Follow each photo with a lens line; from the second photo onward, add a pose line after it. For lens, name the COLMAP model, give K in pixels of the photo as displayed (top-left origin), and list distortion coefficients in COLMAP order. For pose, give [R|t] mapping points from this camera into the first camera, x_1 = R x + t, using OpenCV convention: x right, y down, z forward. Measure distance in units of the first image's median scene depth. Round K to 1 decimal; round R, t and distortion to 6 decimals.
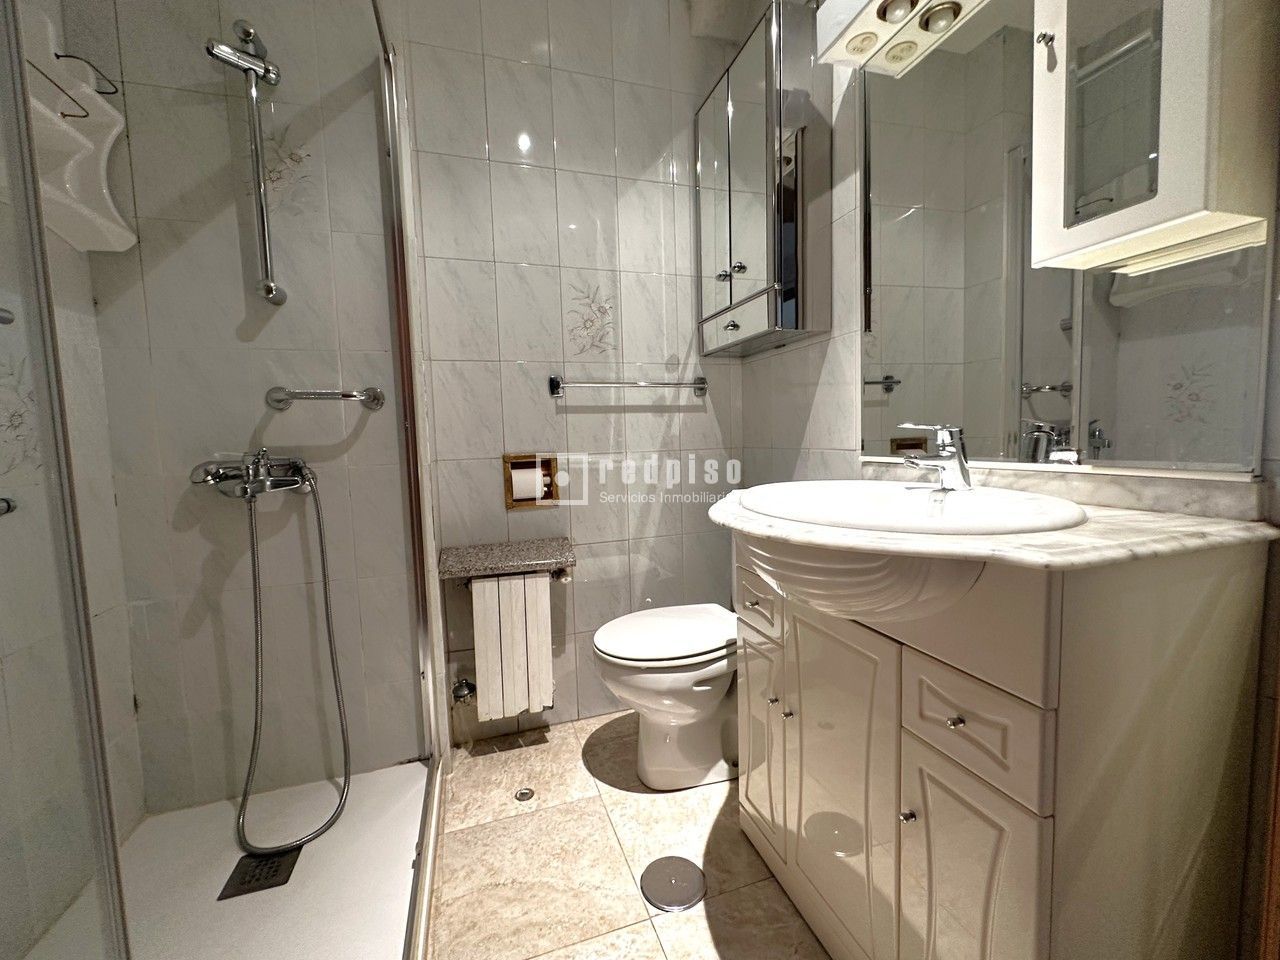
lens RADIAL K [[505.5, 0, 643.8], [0, 505.5, 480.1], [0, 0, 1]] dist [0.000221, 0.000162]
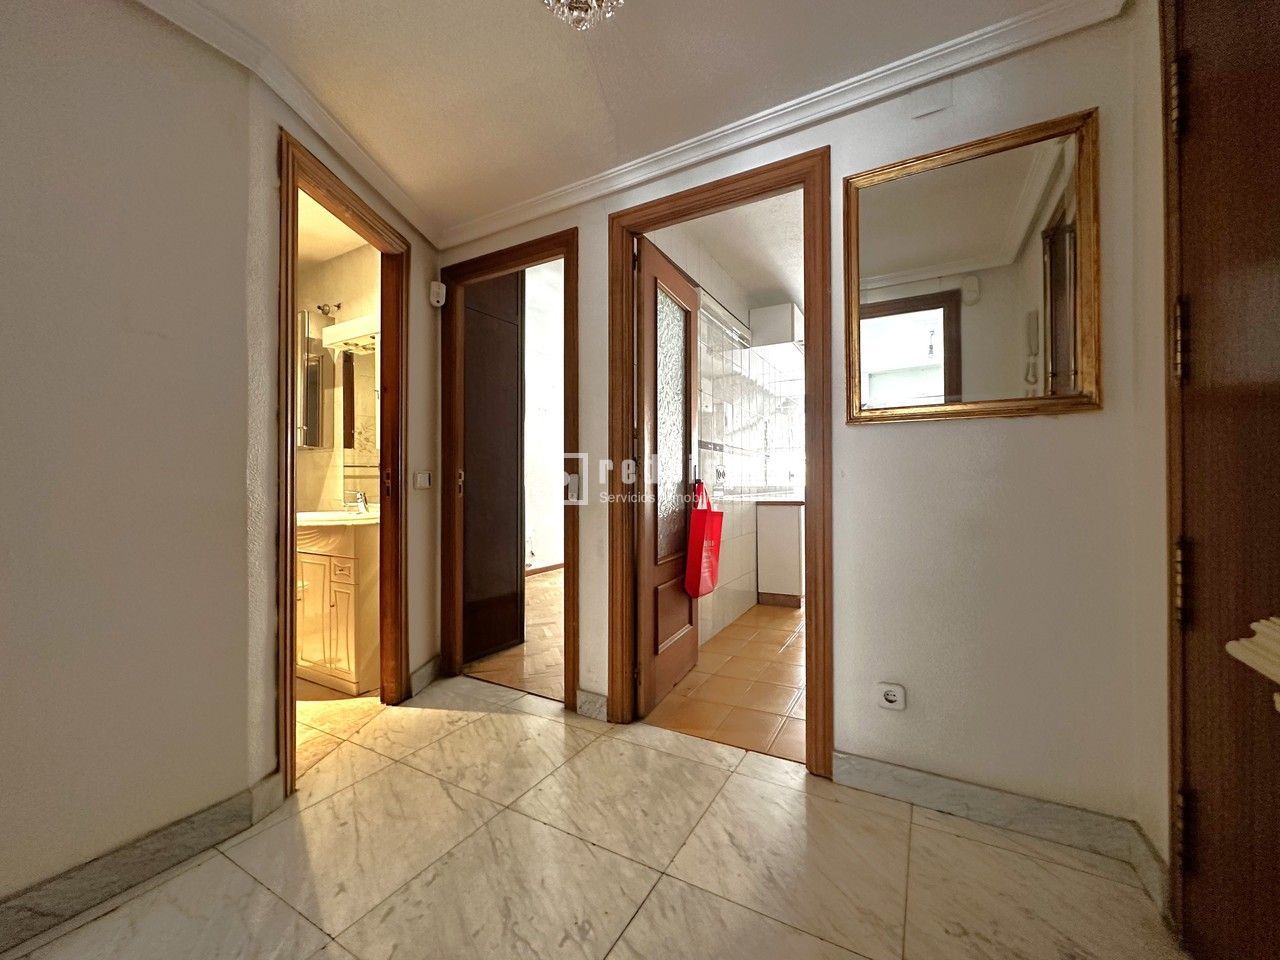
lens RADIAL K [[505.5, 0, 643.8], [0, 505.5, 480.1], [0, 0, 1]] dist [0.000221, 0.000162]
pose [[0.740577, 0.032311, 0.671194, -0.231422], [0.036610, 0.995420, -0.088313, 0.201403], [-0.670973, 0.089975, 0.736003, -3.003641]]
